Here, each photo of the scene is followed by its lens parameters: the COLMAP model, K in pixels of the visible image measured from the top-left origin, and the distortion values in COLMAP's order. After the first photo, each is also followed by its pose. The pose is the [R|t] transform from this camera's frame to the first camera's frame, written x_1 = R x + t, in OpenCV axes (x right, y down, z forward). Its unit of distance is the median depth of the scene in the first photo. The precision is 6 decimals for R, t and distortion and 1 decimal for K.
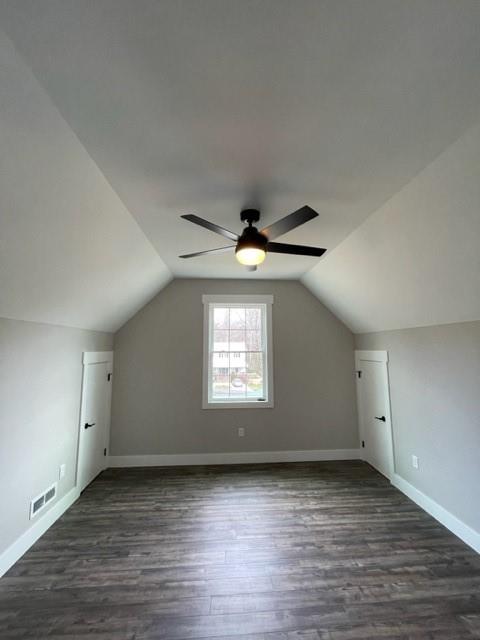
lens RADIAL K [[257.9, 0, 241.0], [0, 257.9, 320.3], [0, 0, 1]] dist [-0.002256, -0.000108]
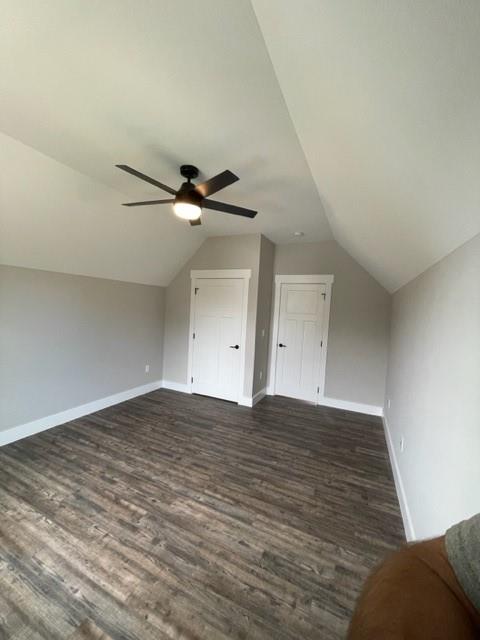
lens RADIAL K [[257.9, 0, 241.0], [0, 257.9, 320.3], [0, 0, 1]] dist [-0.002256, -0.000108]
pose [[-0.875217, -0.062222, 0.479712, -0.699290], [-0.096744, 0.994173, -0.047555, 0.240552], [-0.473958, -0.088030, -0.876136, 1.760721]]
